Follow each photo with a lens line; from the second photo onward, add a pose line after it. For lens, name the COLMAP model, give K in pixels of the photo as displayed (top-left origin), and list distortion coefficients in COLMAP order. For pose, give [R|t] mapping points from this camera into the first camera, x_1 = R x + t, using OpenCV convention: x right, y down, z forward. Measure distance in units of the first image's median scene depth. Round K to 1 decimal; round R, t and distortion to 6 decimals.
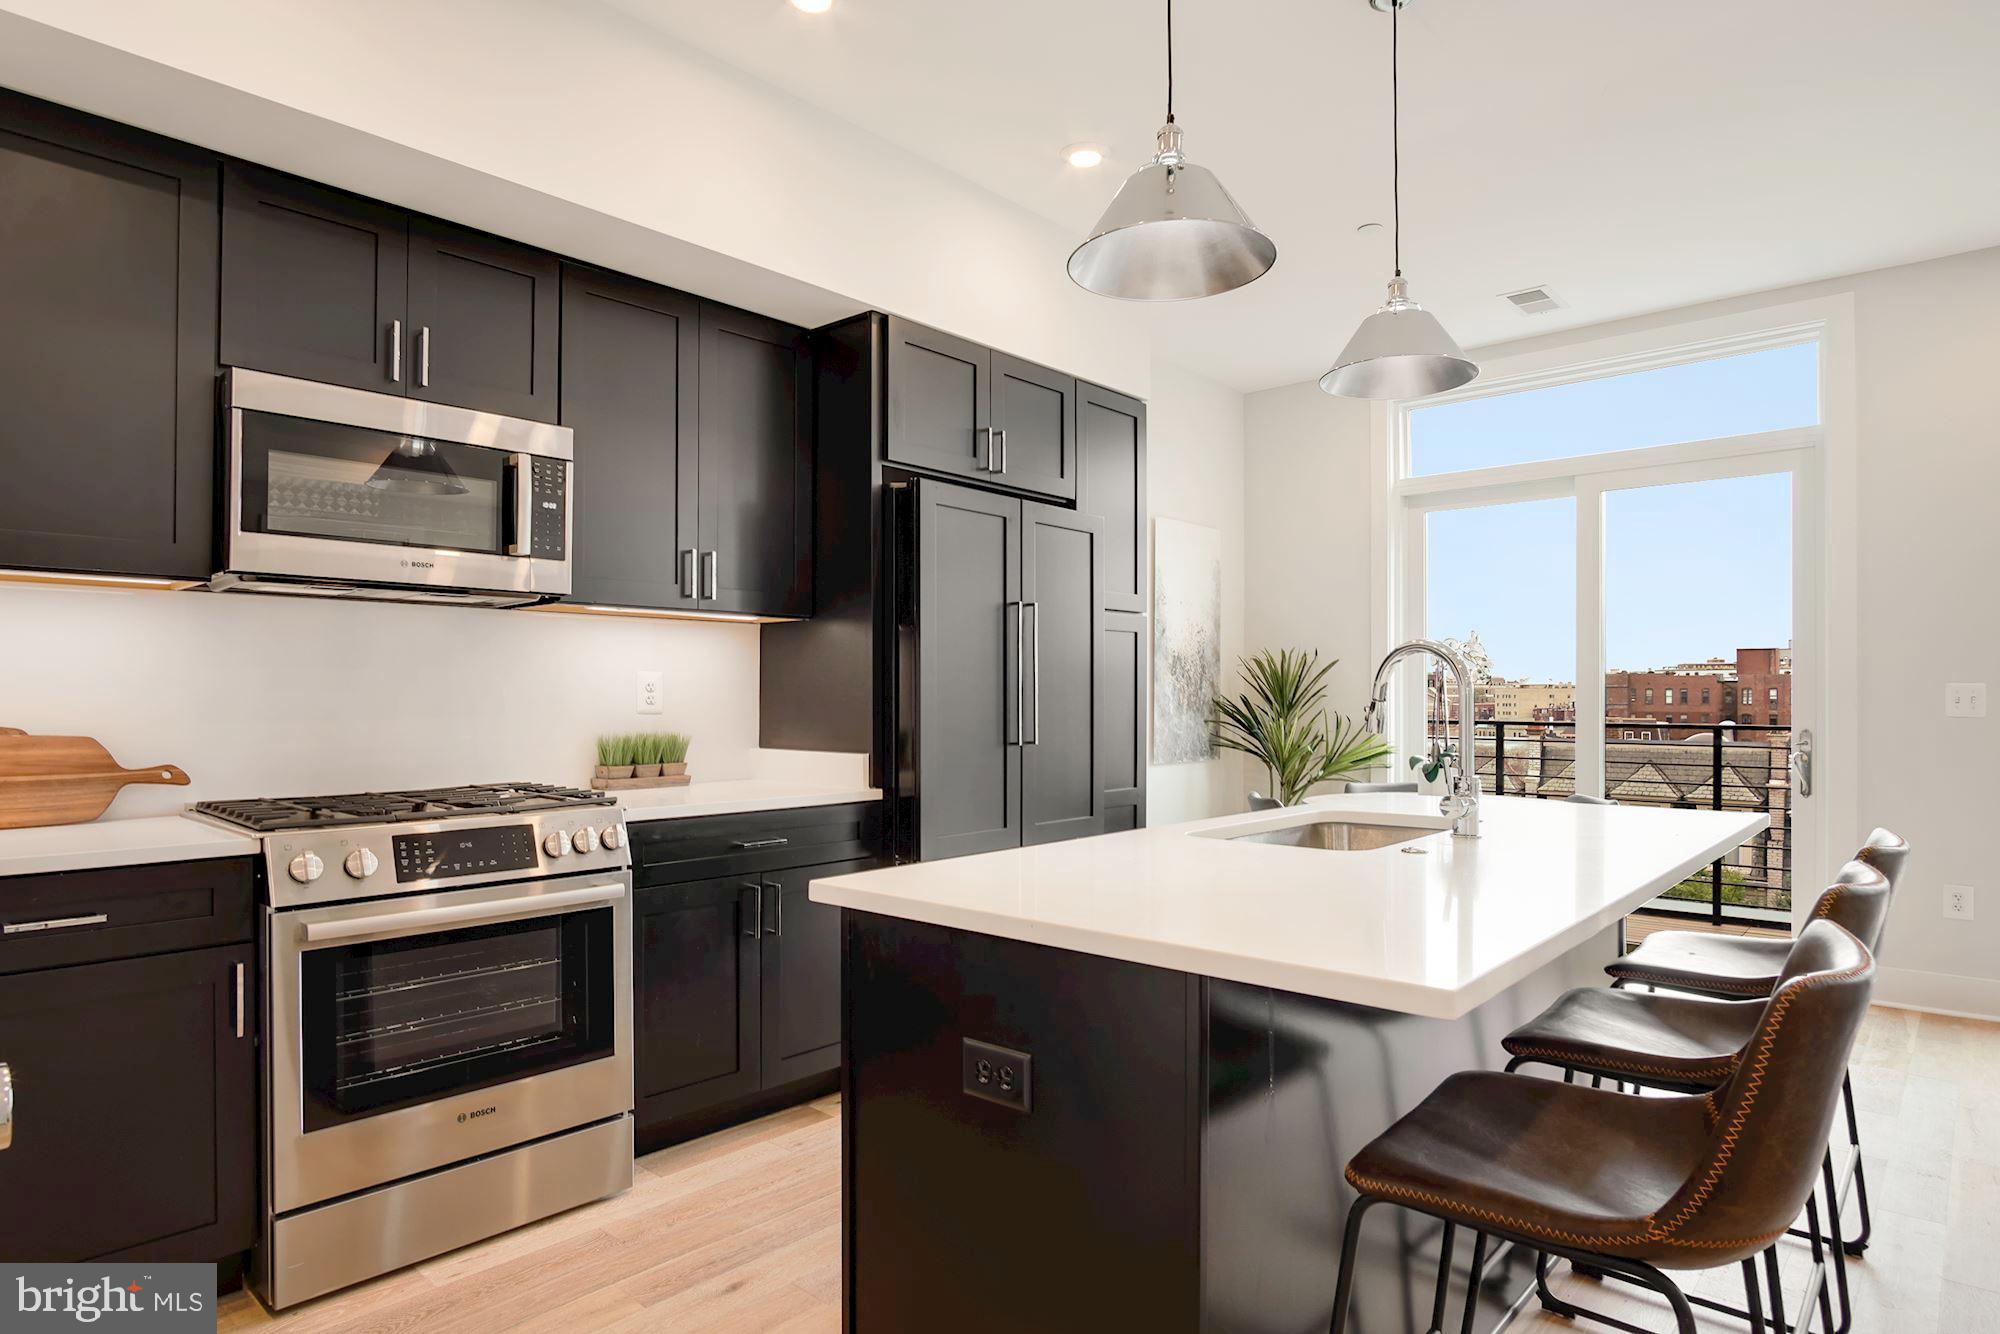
lens RADIAL K [[1109.4, 0, 998.3], [0, 1109.4, 699.8], [0, 0, 1]] dist [-0.032635, -0.000297]
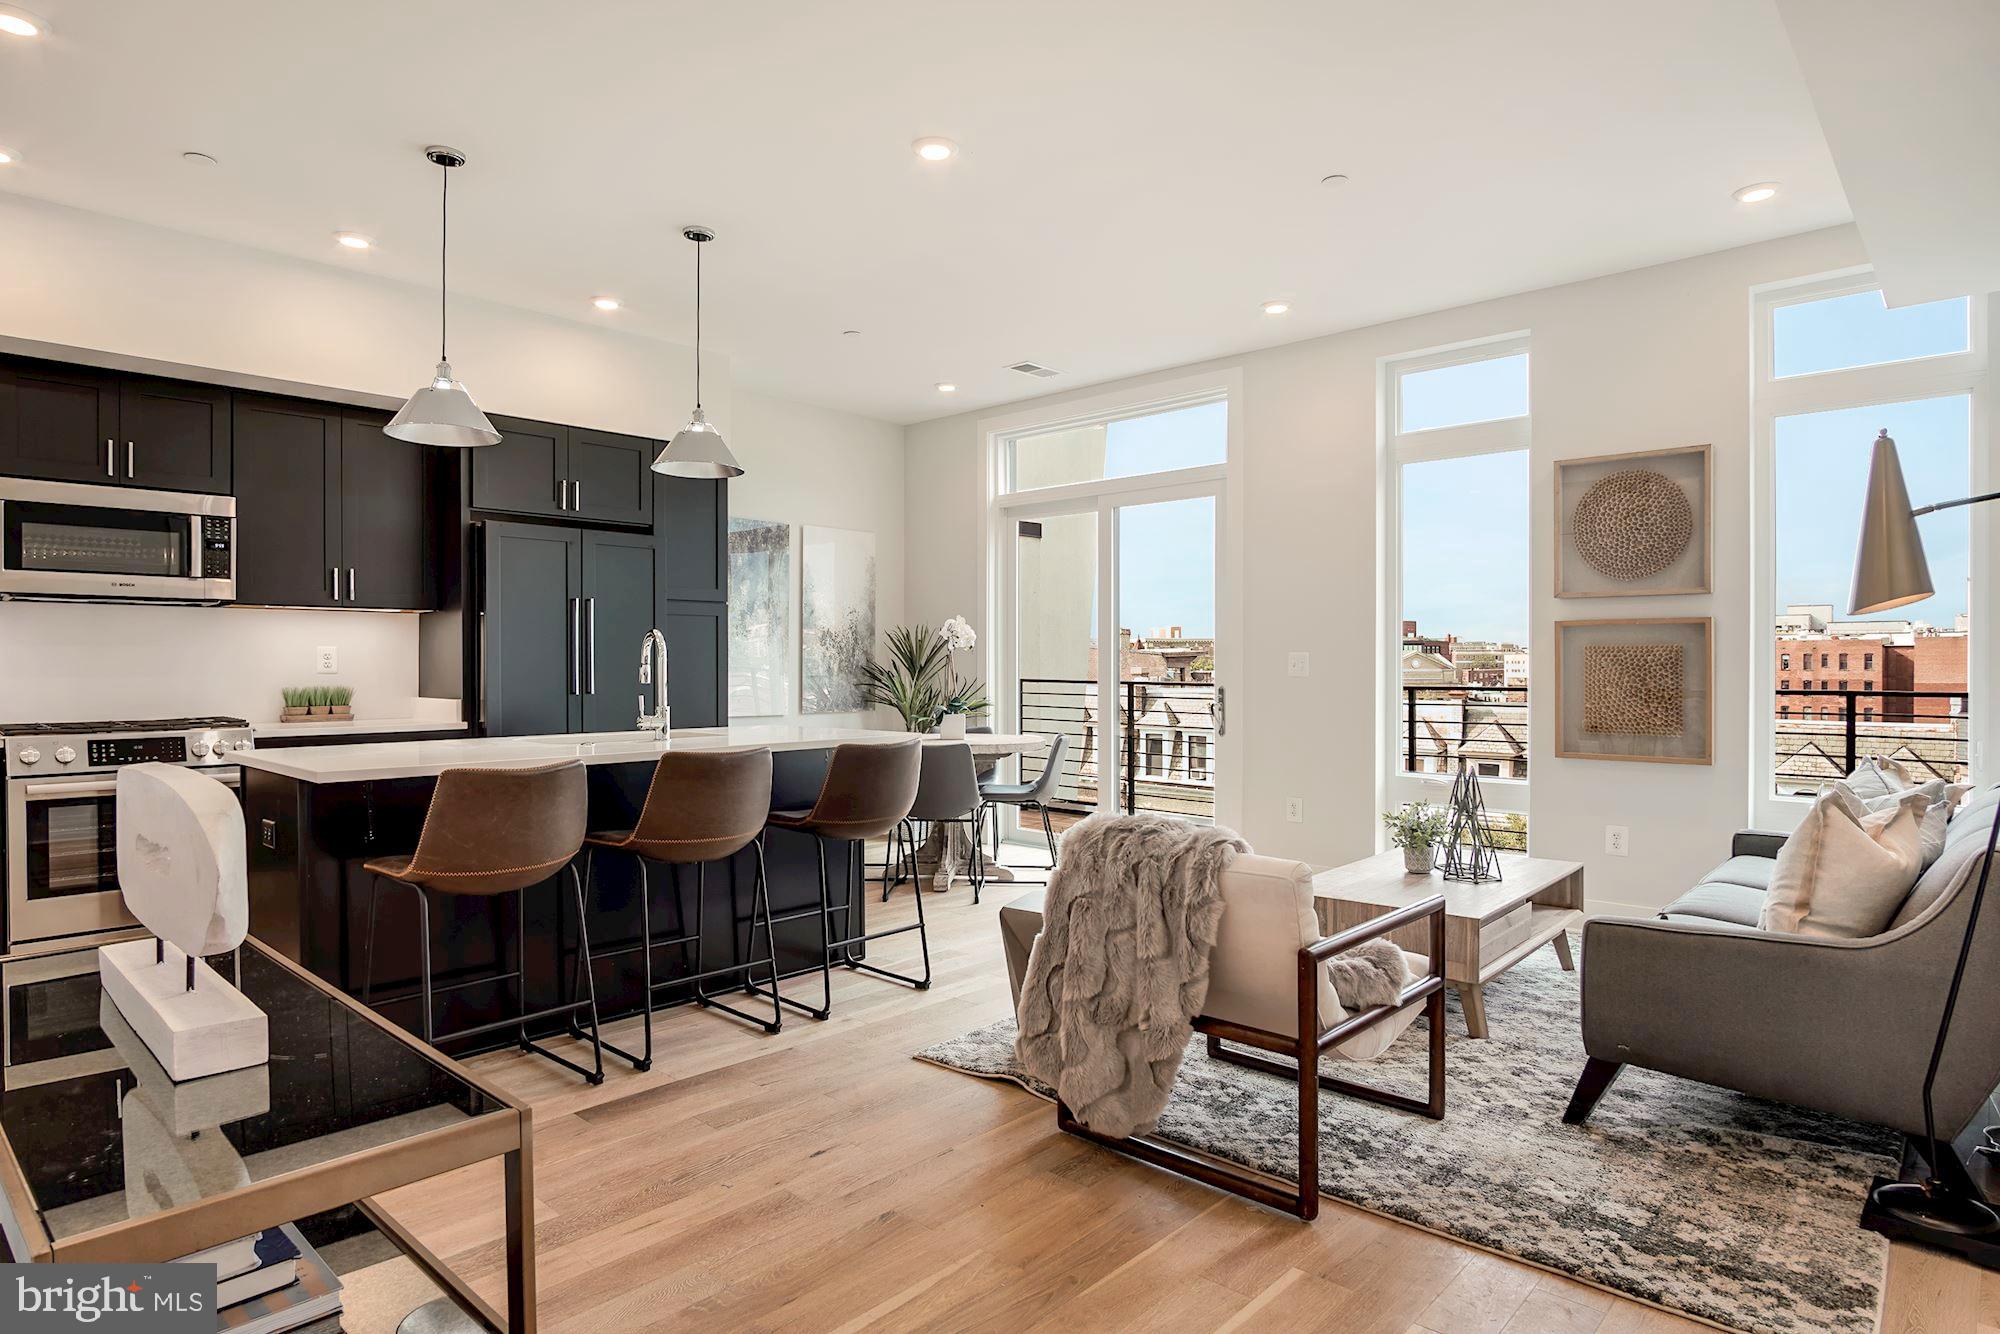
lens RADIAL K [[1121.5, 0, 1000.0], [0, 1121.5, 667.0], [0, 0, 1]] dist [-0.003924, 0.000223]
pose [[0.999839, 0.000547, -0.017956, 0.586084], [-0.000507, 0.999997, 0.002226, -0.000215], [0.017958, -0.002217, 0.999836, -0.481926]]
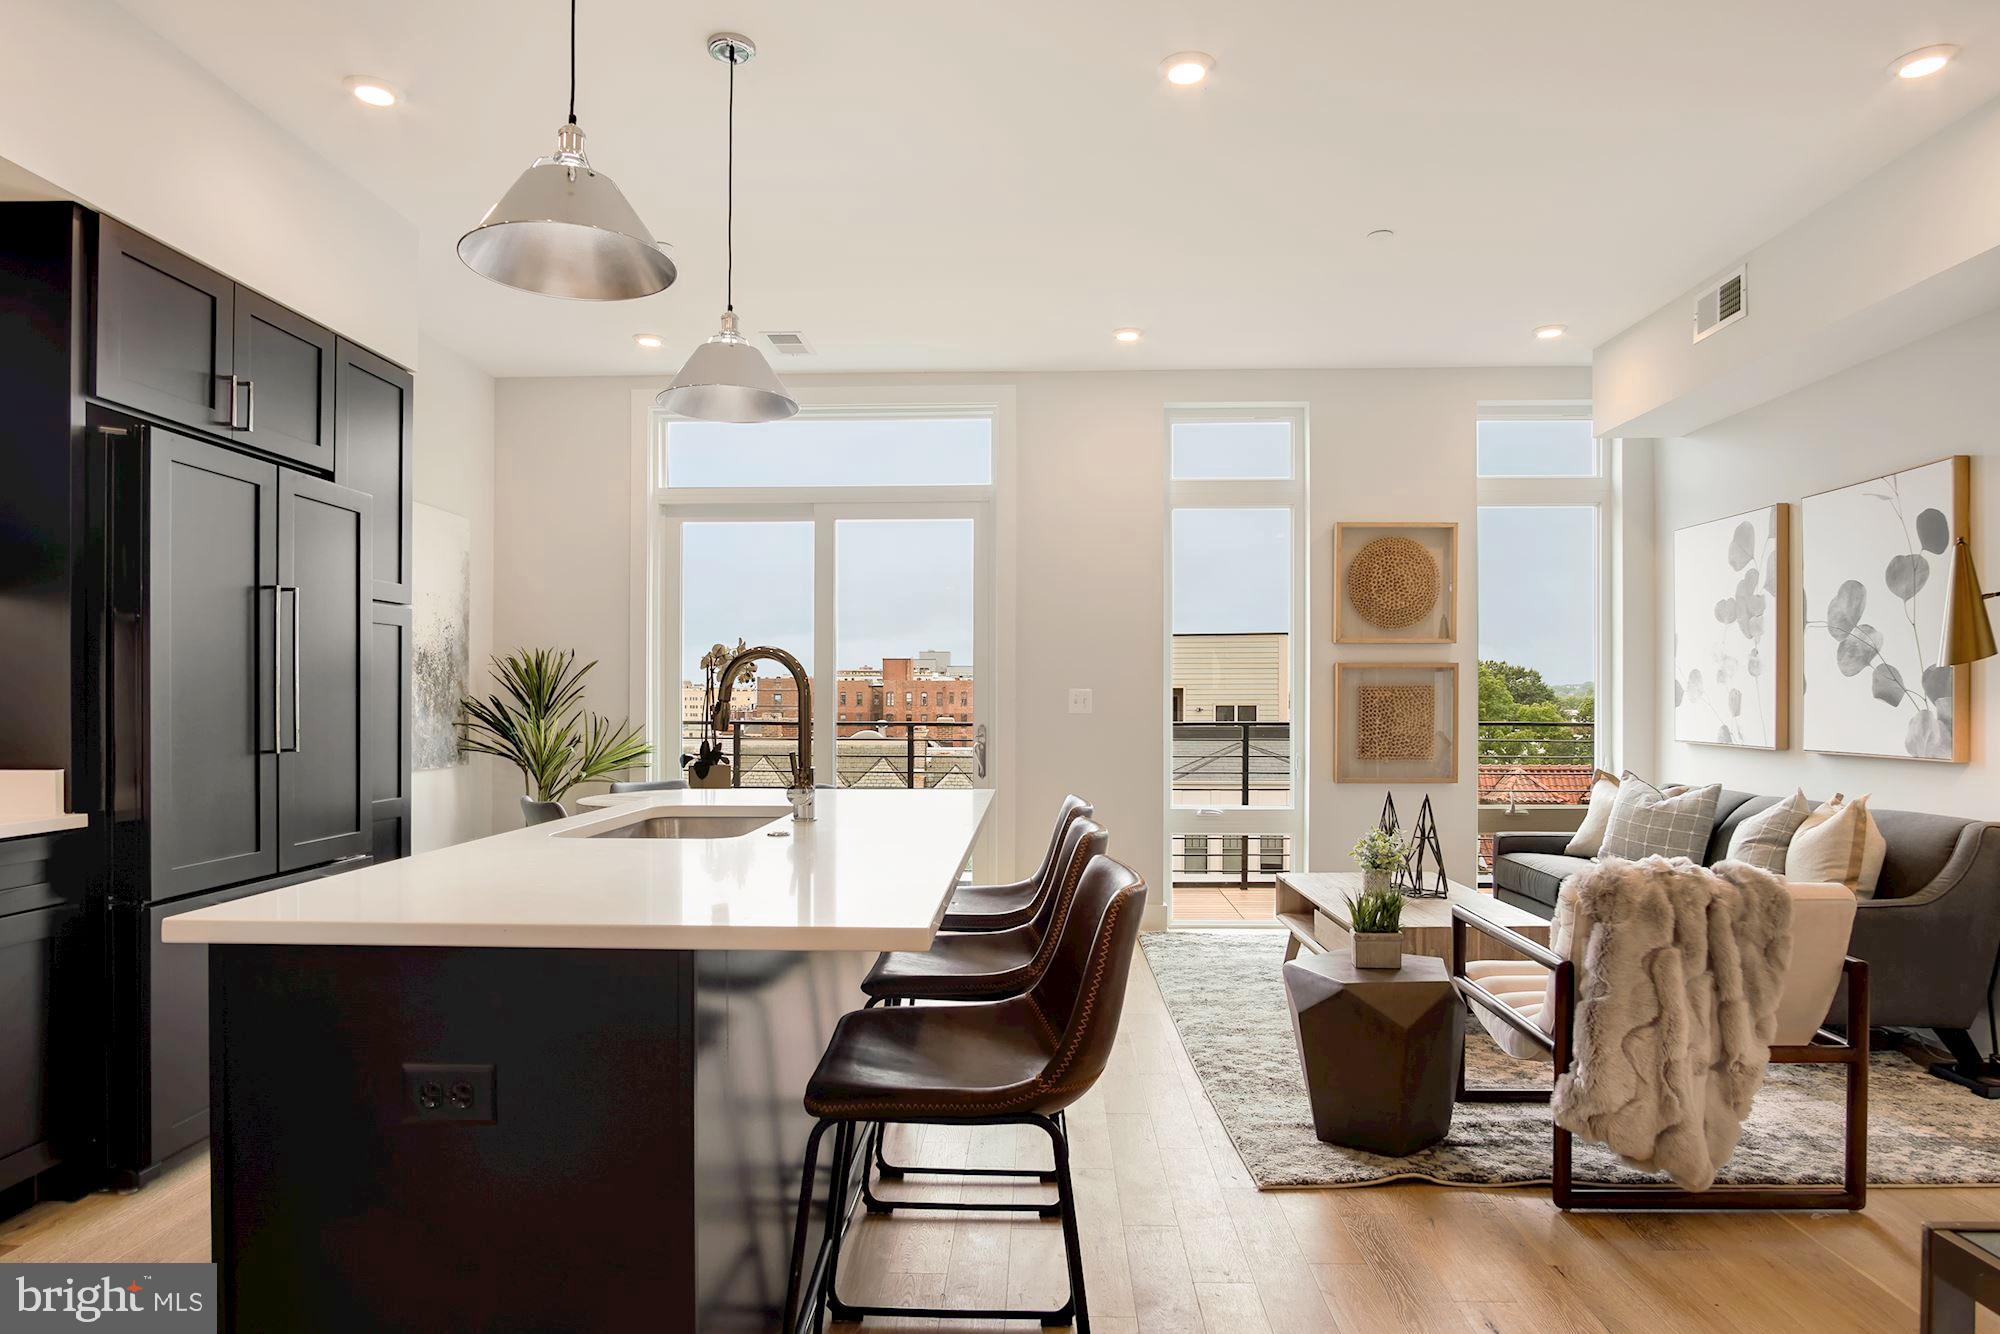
lens RADIAL K [[1125.8, 0, 993.4], [0, 1125.8, 711.4], [0, 0, 1]] dist [-0.029269, 0.000050]
pose [[0.768257, -0.004700, 0.640124, -0.101109], [-0.000998, 0.999963, 0.008539, 0.000666], [-0.640140, -0.007199, 0.768224, -0.013491]]
